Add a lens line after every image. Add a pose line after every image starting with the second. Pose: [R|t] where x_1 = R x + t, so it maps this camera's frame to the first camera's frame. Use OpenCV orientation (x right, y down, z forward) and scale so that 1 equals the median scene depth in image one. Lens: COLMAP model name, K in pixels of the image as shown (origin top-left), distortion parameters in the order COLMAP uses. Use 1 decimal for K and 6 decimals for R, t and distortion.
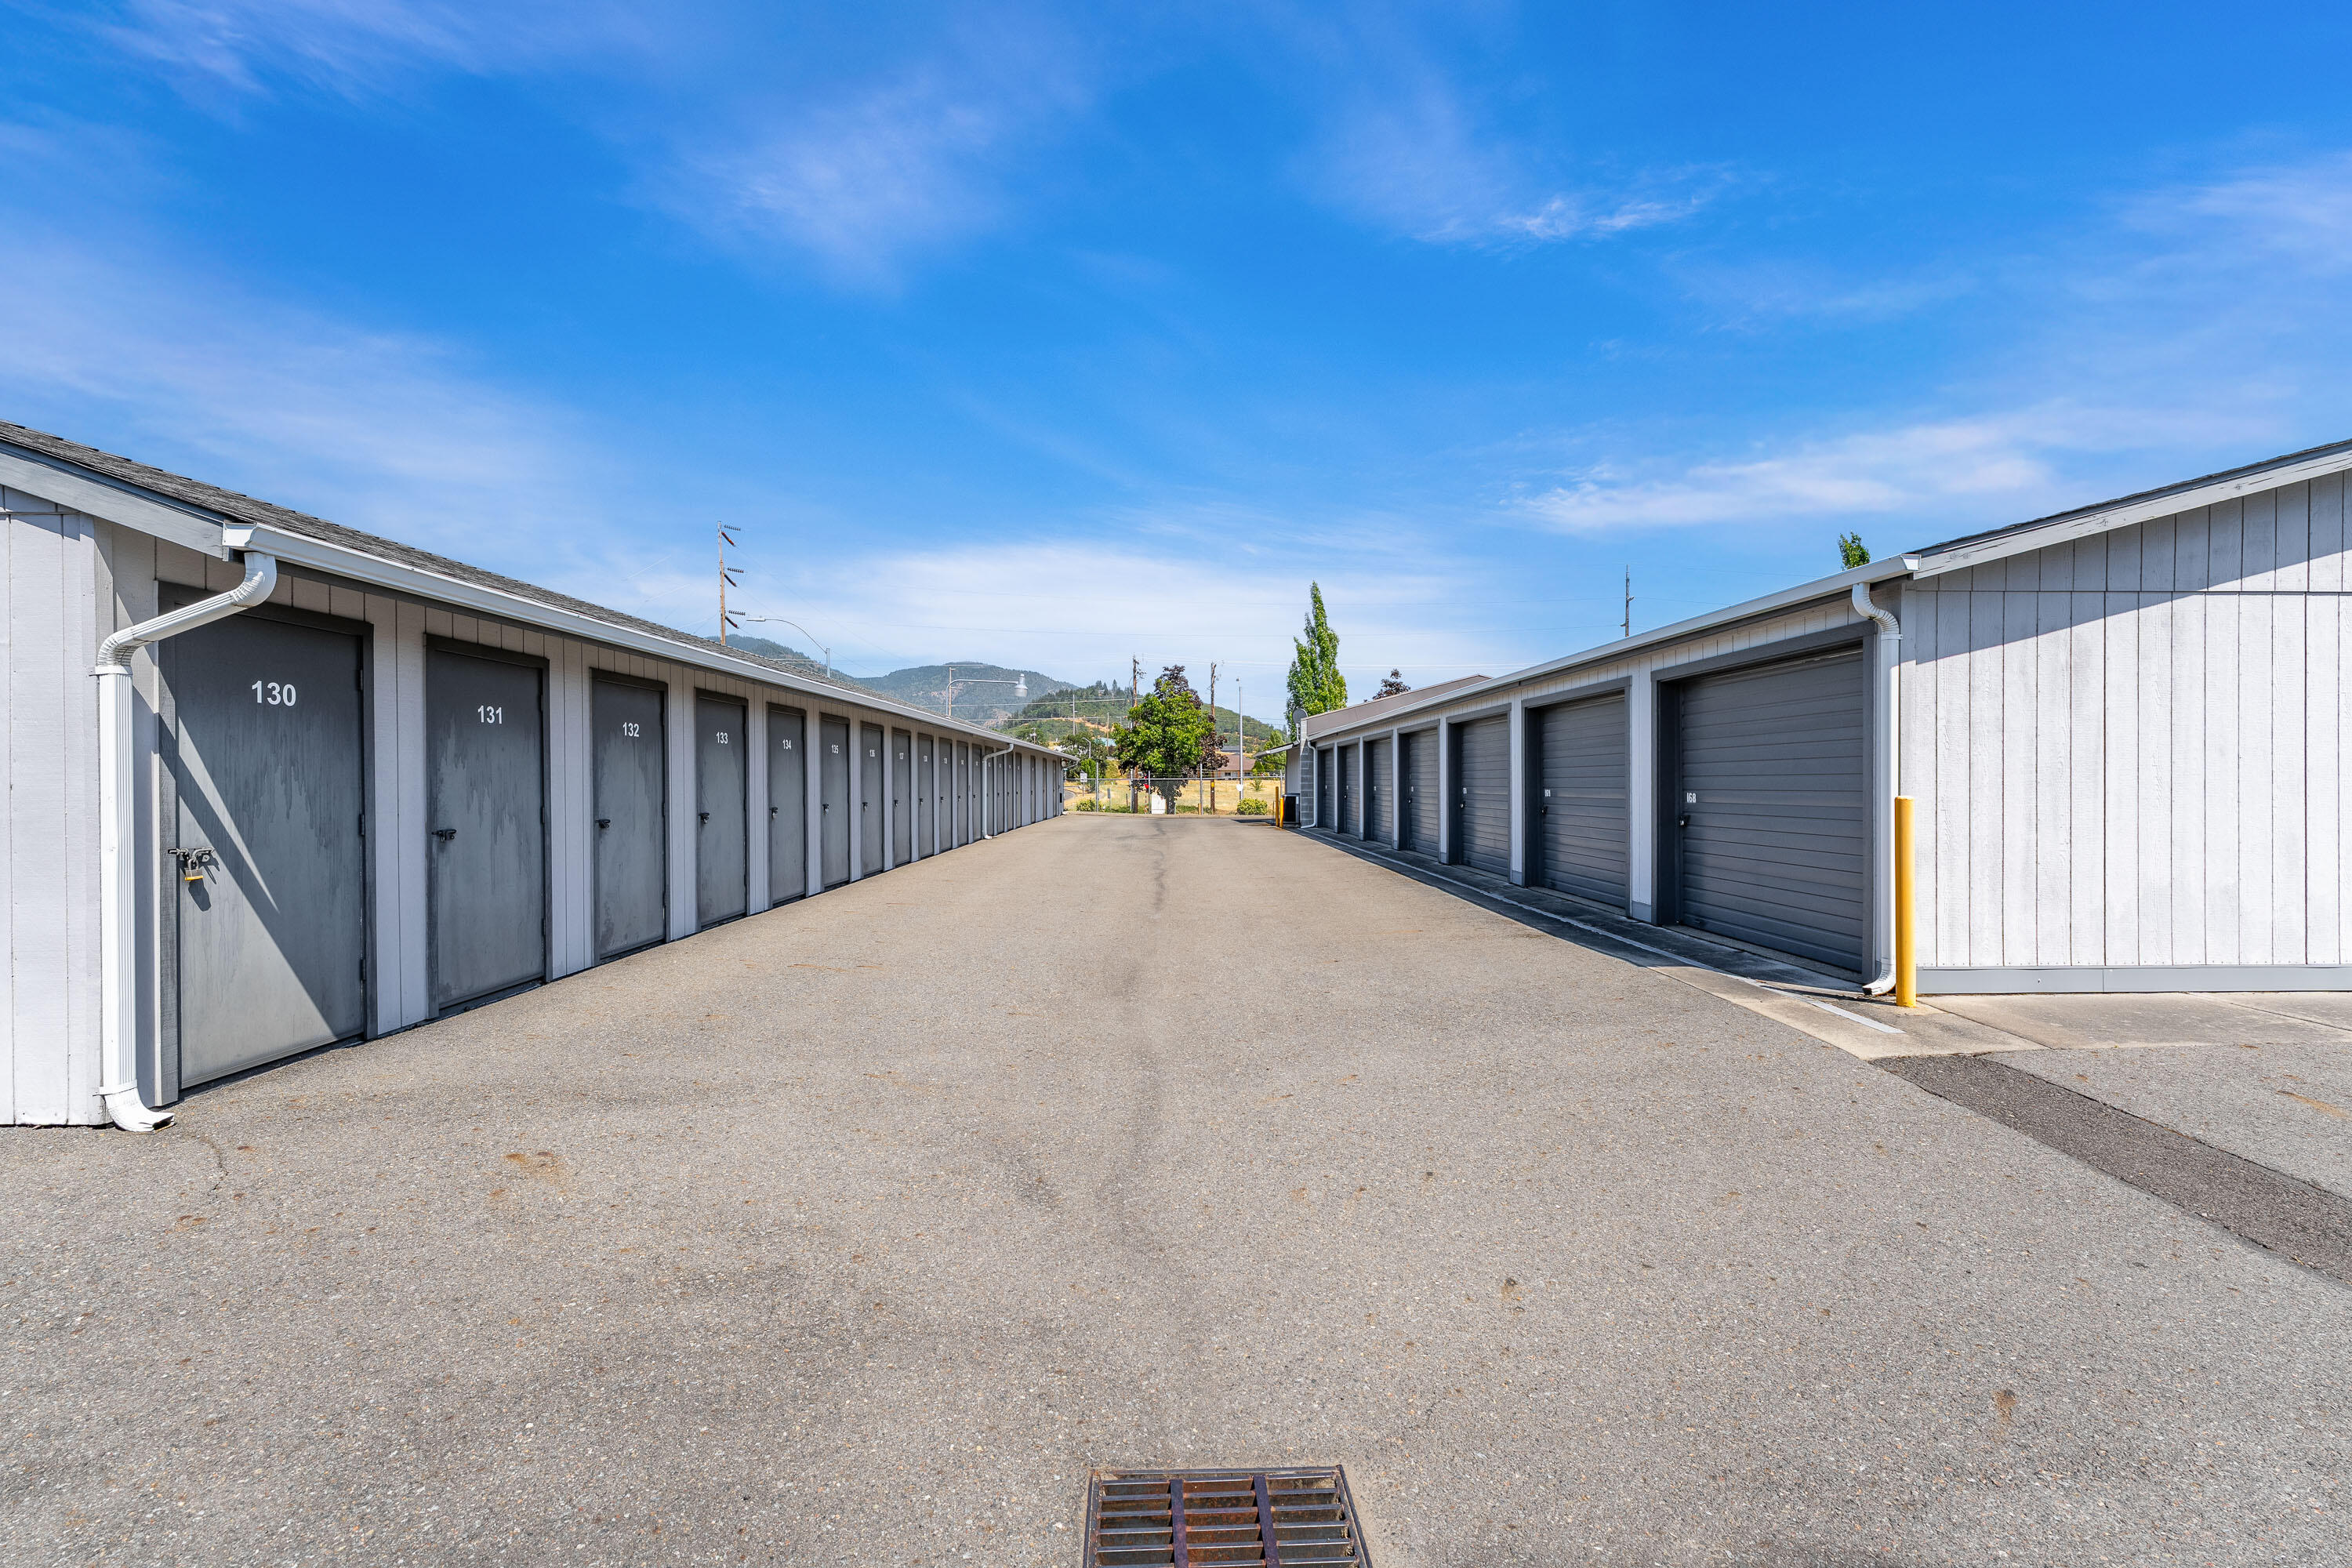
lens RADIAL K [[953.0, 0, 1167.8], [0, 953.0, 785.3], [0, 0, 1]] dist [-0.002196, -0.000056]
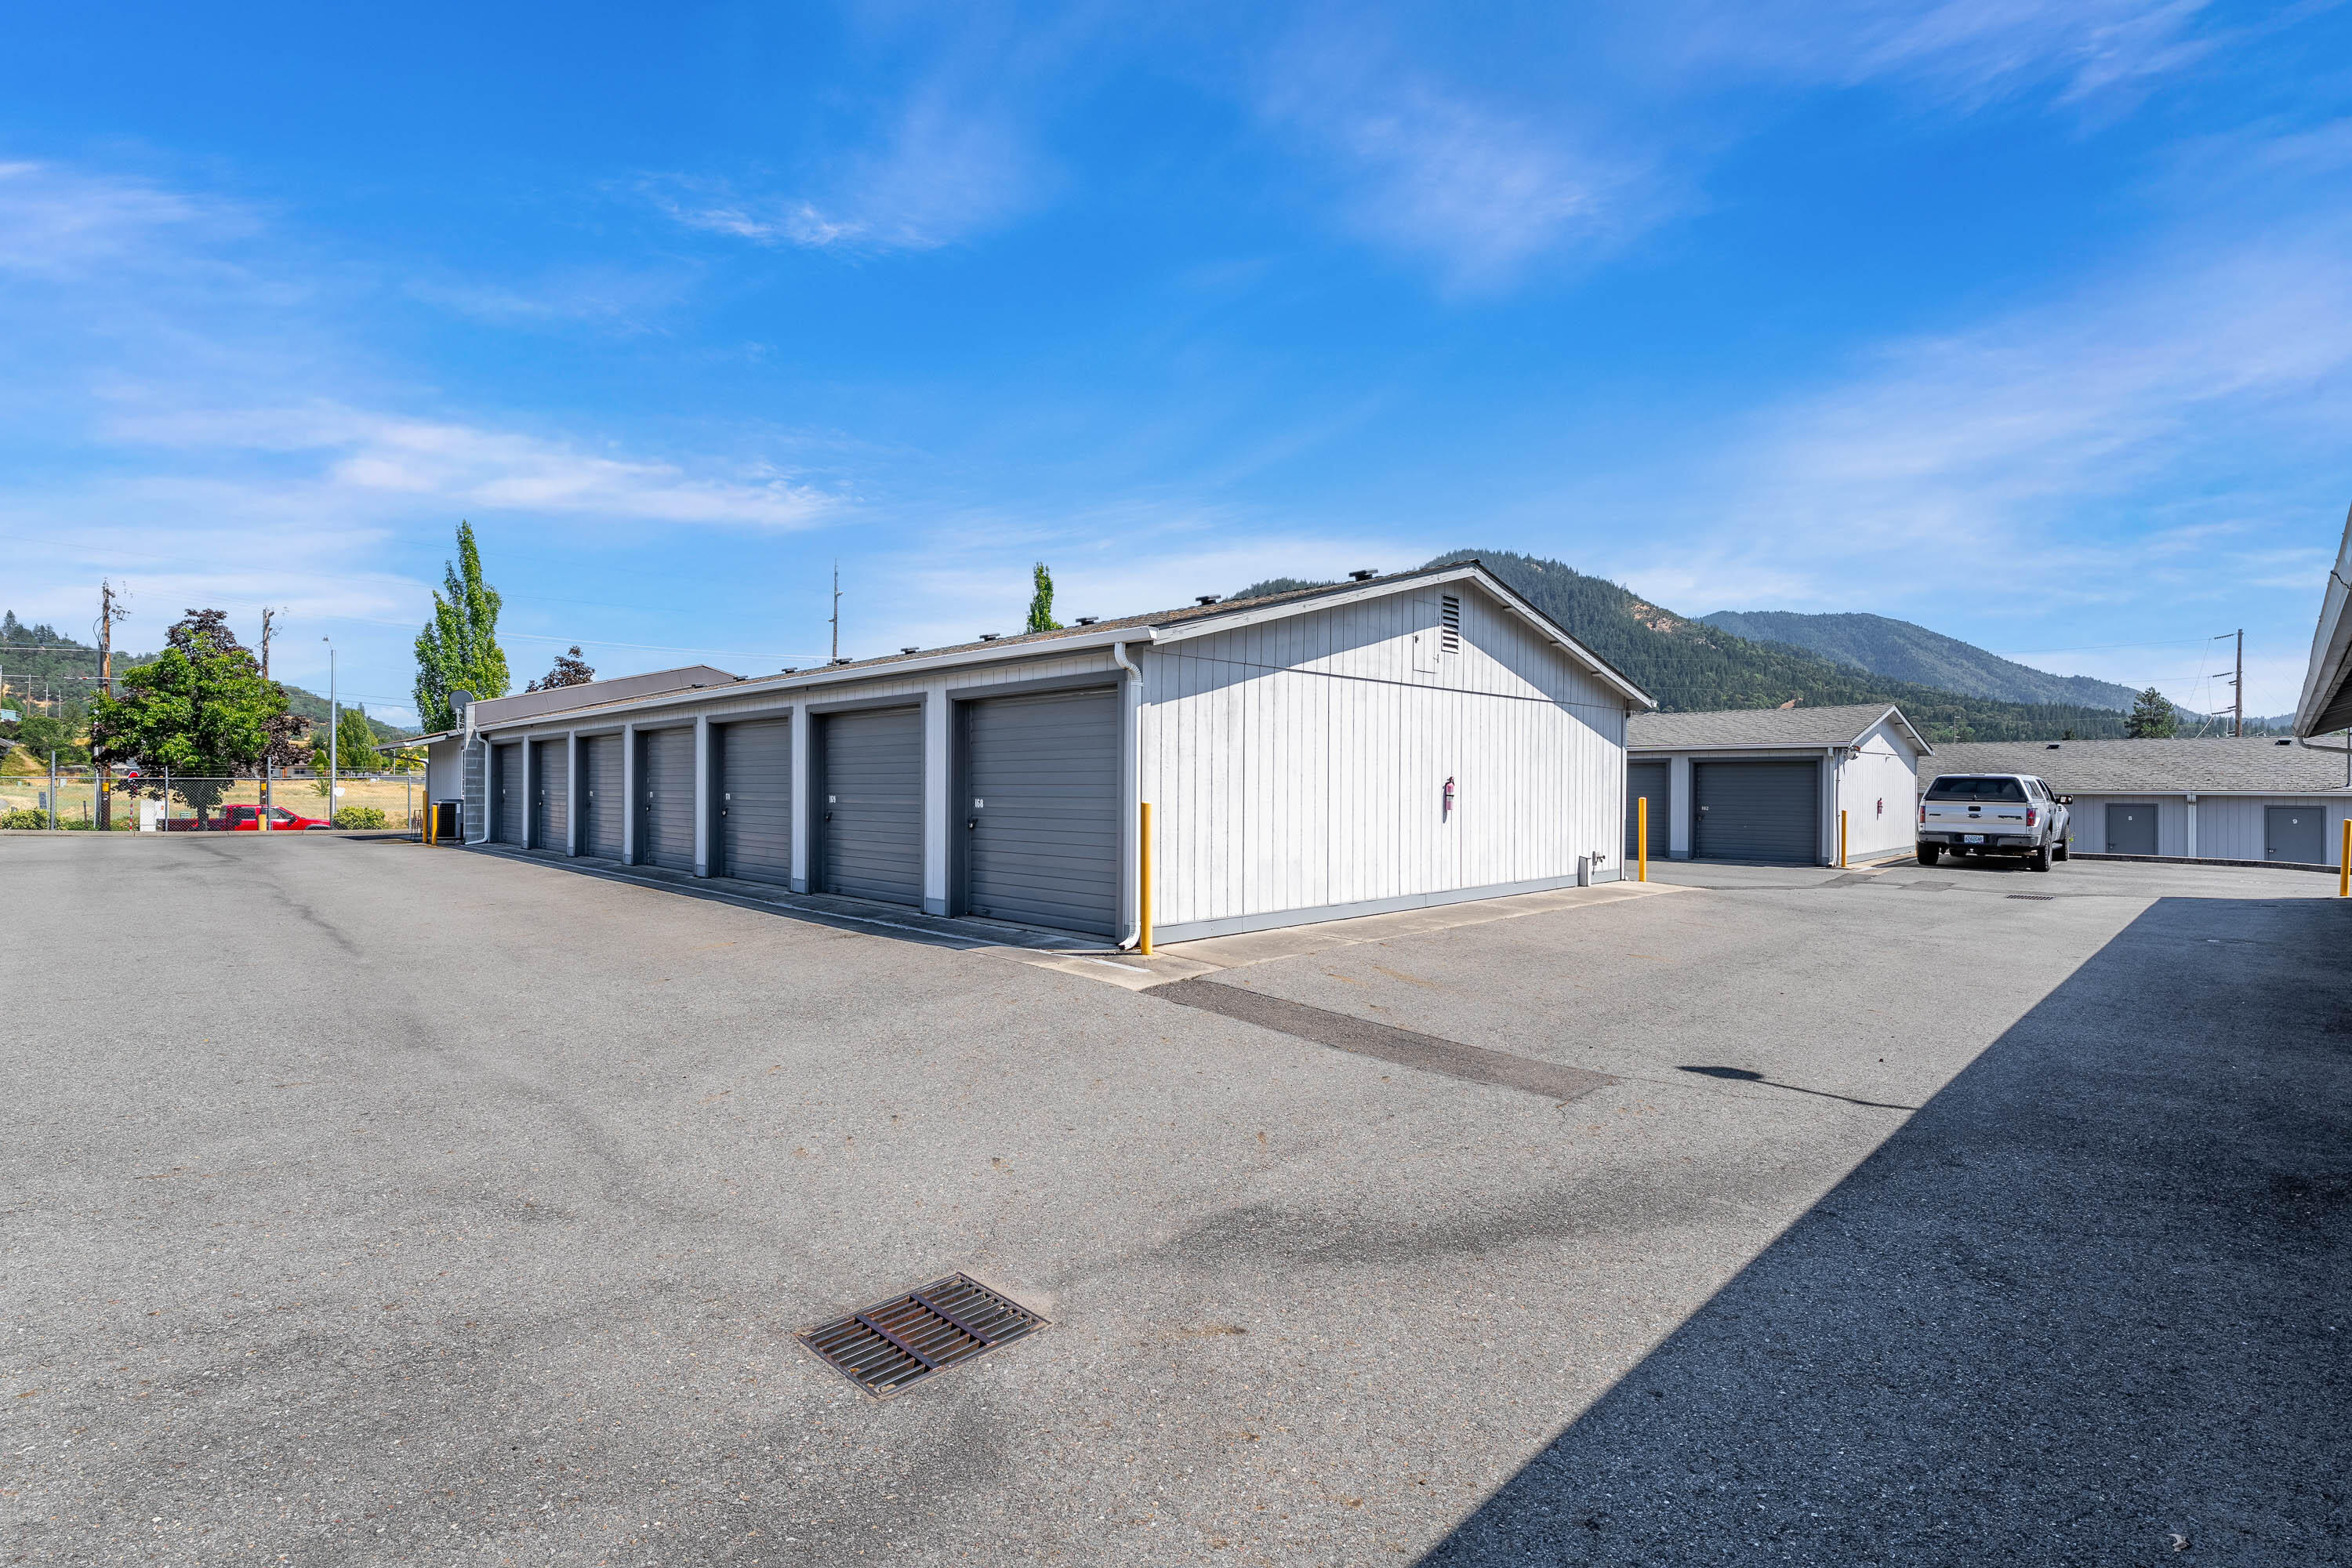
lens RADIAL K [[1075.6, 0, 1172.2], [0, 1075.6, 791.2], [0, 0, 1]] dist [0.000343, 0.000405]
pose [[0.724132, 0.002947, 0.689655, -0.258618], [-0.004079, 0.999992, 0.000009, -0.003353], [-0.689649, -0.002820, 0.724138, -0.143355]]
